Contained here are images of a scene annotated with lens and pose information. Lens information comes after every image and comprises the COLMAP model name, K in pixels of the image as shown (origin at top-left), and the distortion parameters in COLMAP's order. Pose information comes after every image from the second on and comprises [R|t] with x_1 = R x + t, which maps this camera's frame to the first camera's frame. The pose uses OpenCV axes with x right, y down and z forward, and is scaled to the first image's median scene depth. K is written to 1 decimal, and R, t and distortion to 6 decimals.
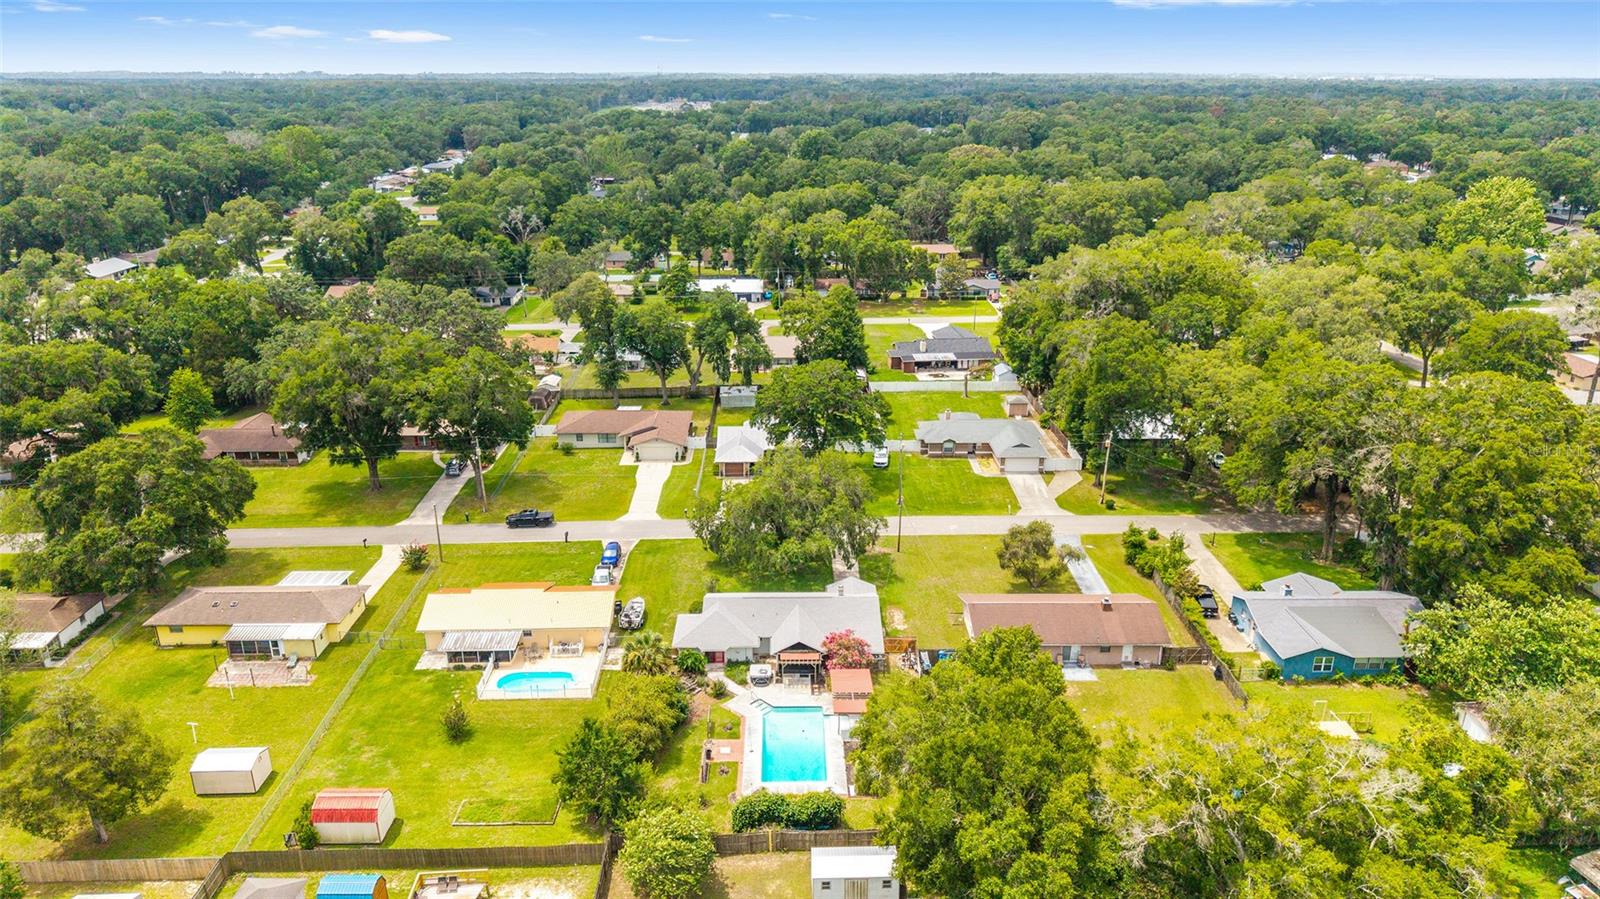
lens RADIAL K [[1066.9, 0, 800.0], [0, 1066.9, 449.5], [0, 0, 1]] dist [0.059853, -0.062991]
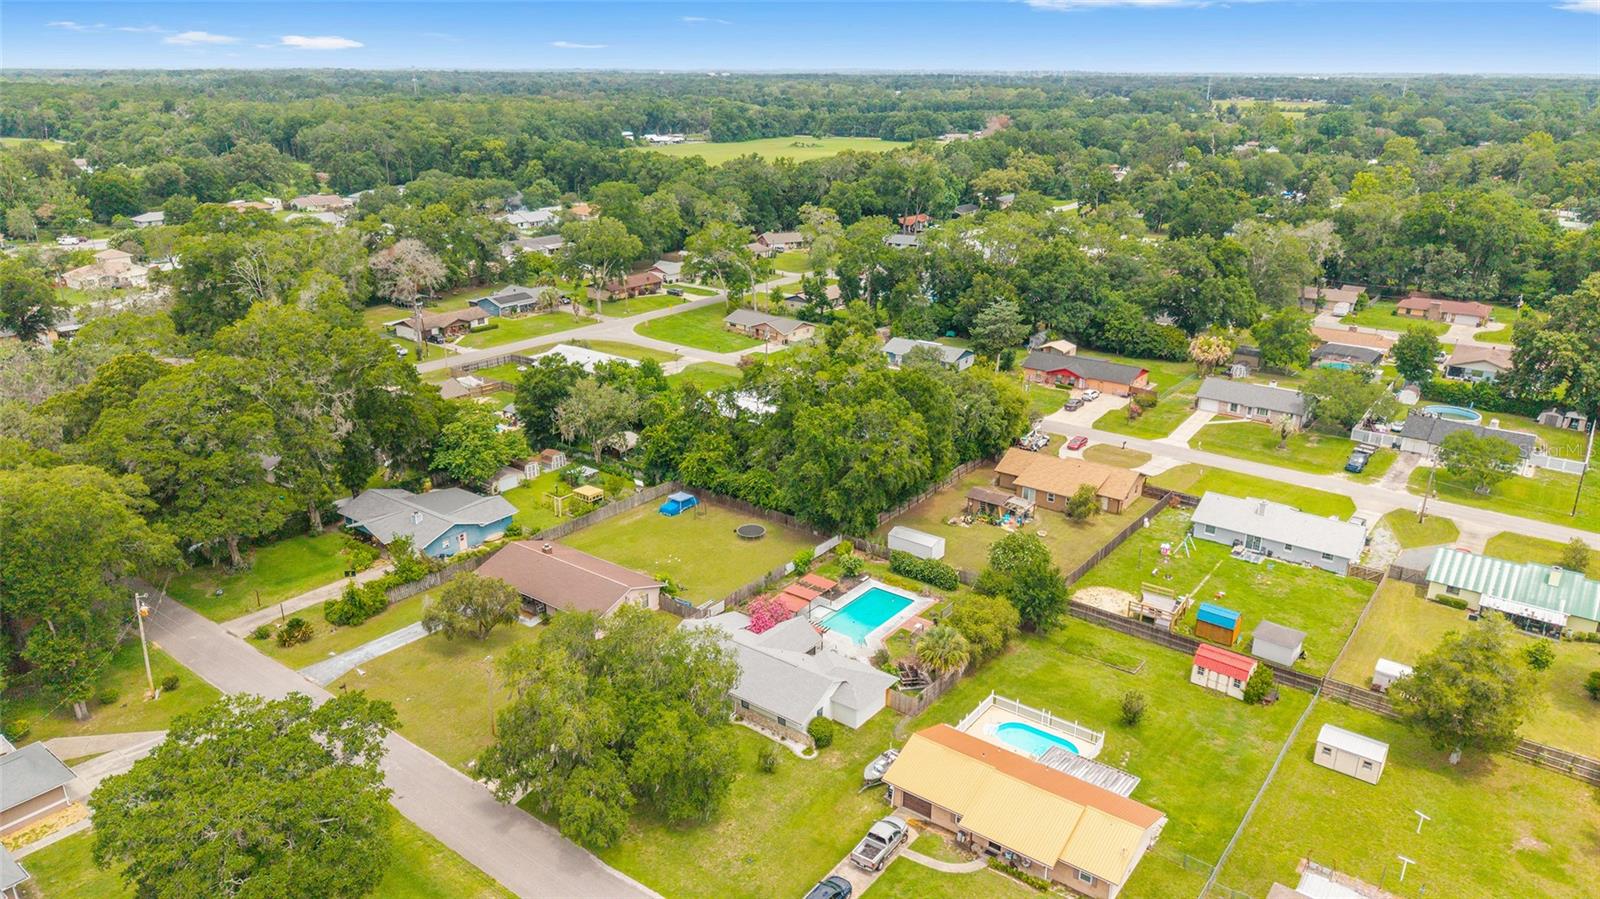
lens RADIAL K [[1071.7, 0, 800.0], [0, 1071.7, 449.5], [0, 0, 1]] dist [0.081667, -0.153561]
pose [[-0.782470, -0.217718, 0.583387, -0.611346], [0.199856, 0.799508, 0.566431, -0.574906], [-0.589745, 0.559809, -0.582079, 1.618834]]
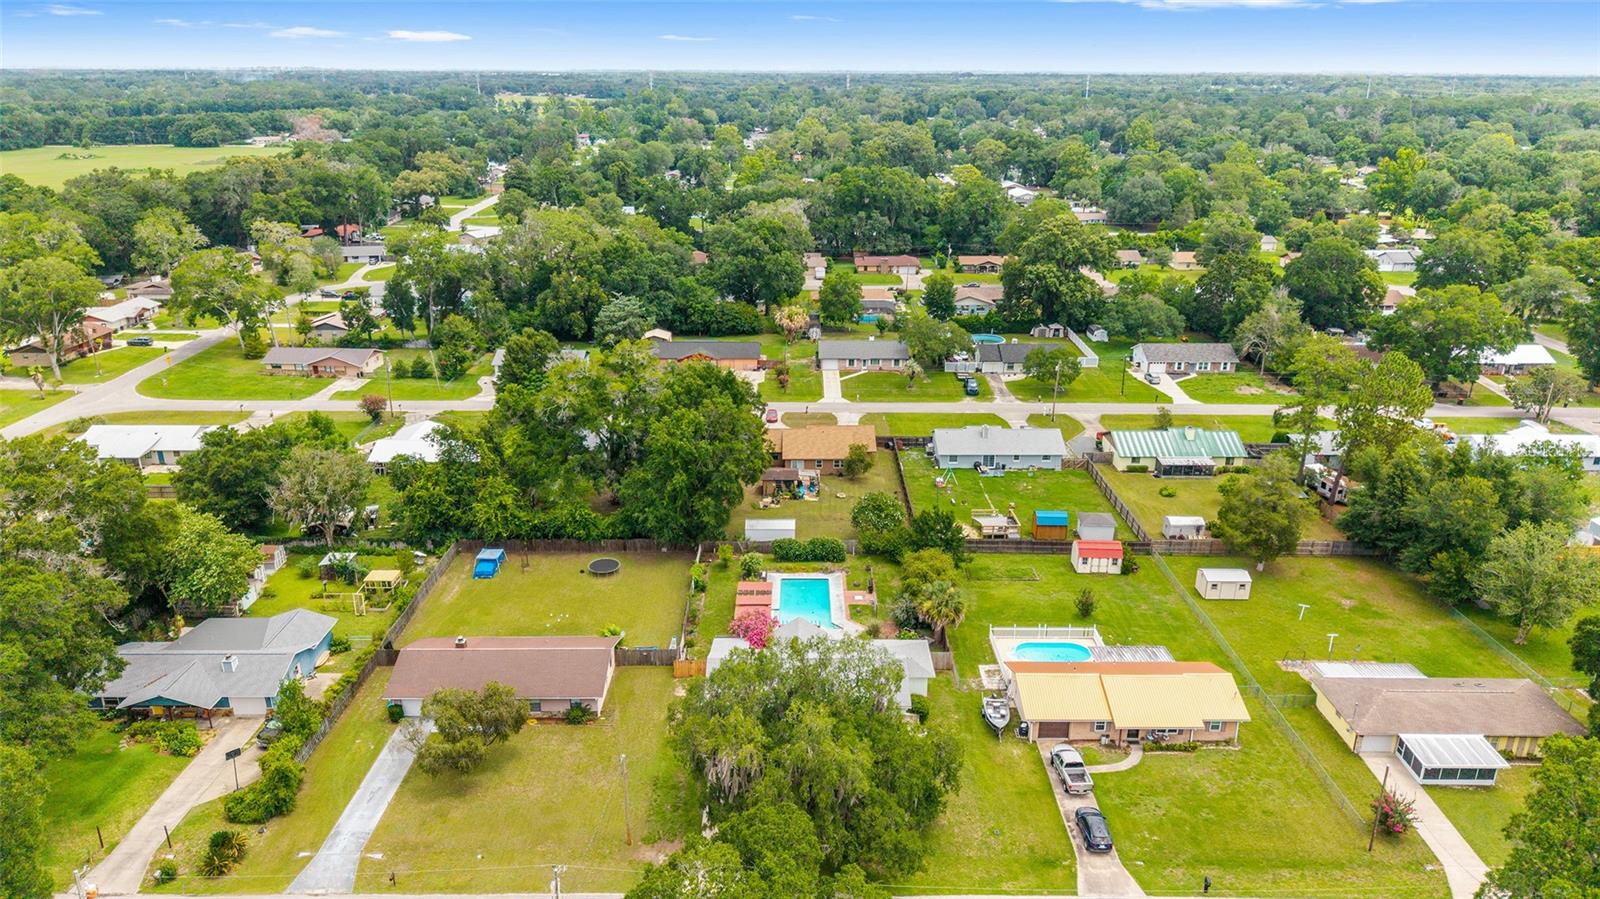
lens RADIAL K [[1066.9, 0, 800.0], [0, 1066.9, 449.5], [0, 0, 1]] dist [0.059853, -0.062991]
pose [[-0.999811, -0.015110, 0.012268, -0.012907], [-0.003966, 0.775234, 0.631662, -0.630171], [-0.019055, 0.631494, -0.775147, 1.805714]]
